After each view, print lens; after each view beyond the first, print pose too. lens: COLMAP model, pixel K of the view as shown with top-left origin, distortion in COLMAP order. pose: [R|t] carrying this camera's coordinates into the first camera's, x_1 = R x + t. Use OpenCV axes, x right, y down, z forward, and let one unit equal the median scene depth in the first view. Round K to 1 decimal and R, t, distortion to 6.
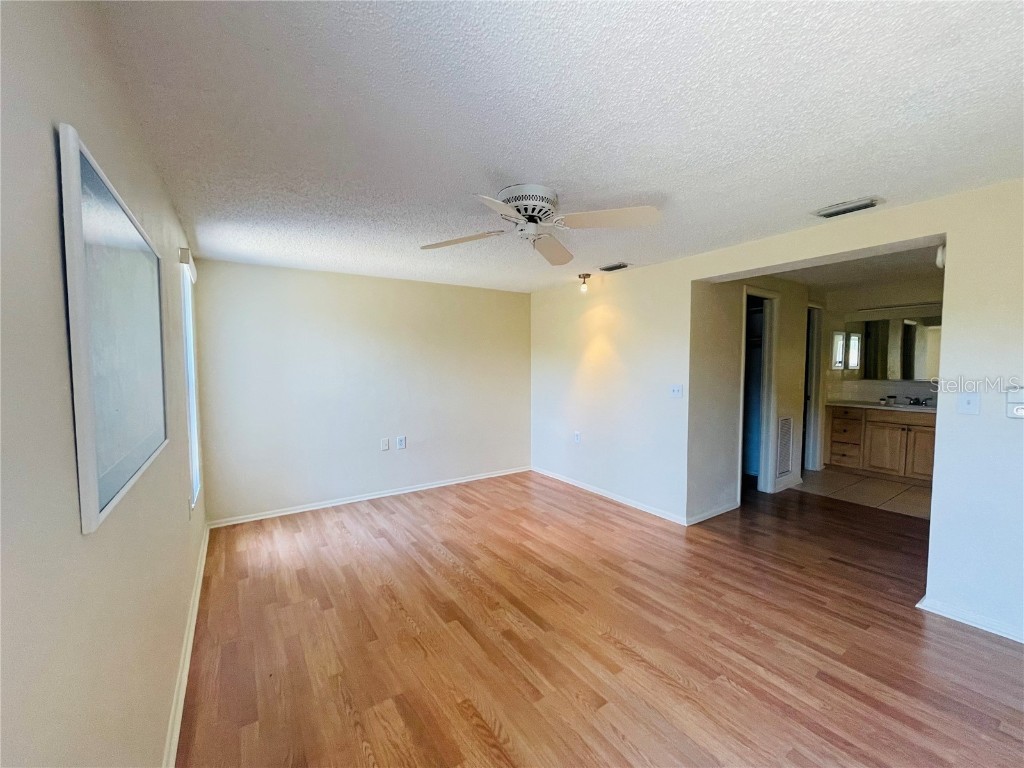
lens RADIAL K [[414.1, 0, 512.9], [0, 414.1, 385.9], [0, 0, 1]] dist [-0.024910, -0.000247]
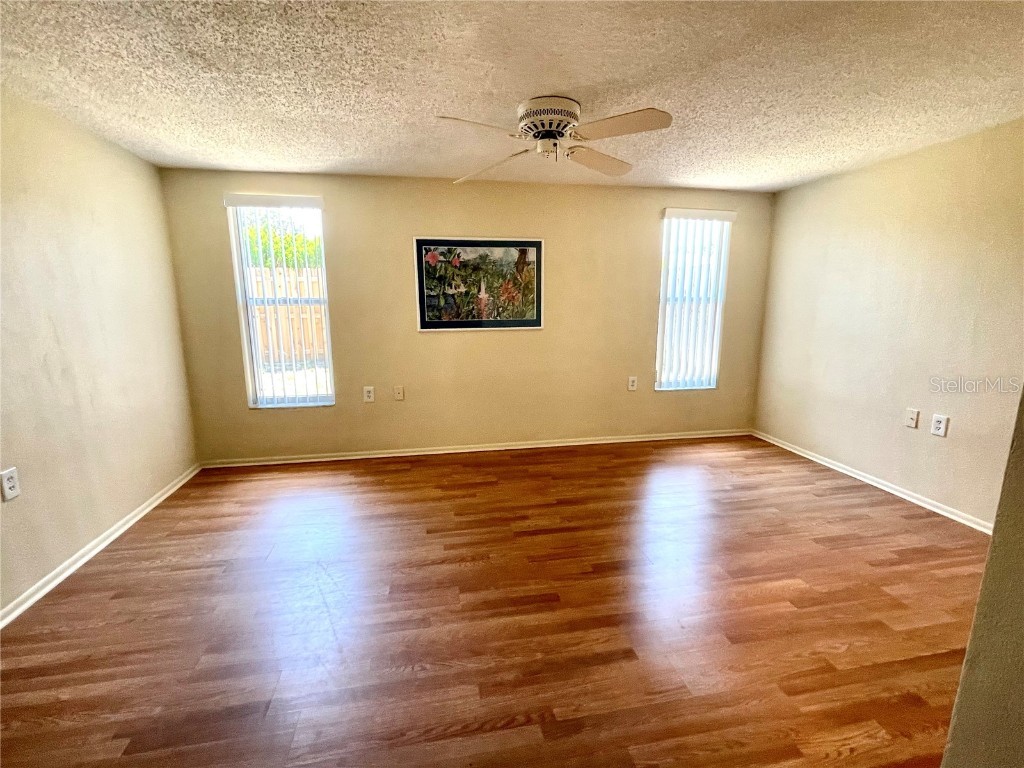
lens RADIAL K [[476.1, 0, 513.6], [0, 476.1, 383.3], [0, 0, 1]] dist [0.020460, 0.000191]
pose [[-0.390435, 0.175814, -0.903687, 0.711856], [-0.046173, 0.976621, 0.209952, -0.045831], [0.919472, 0.123698, -0.373189, 0.854066]]
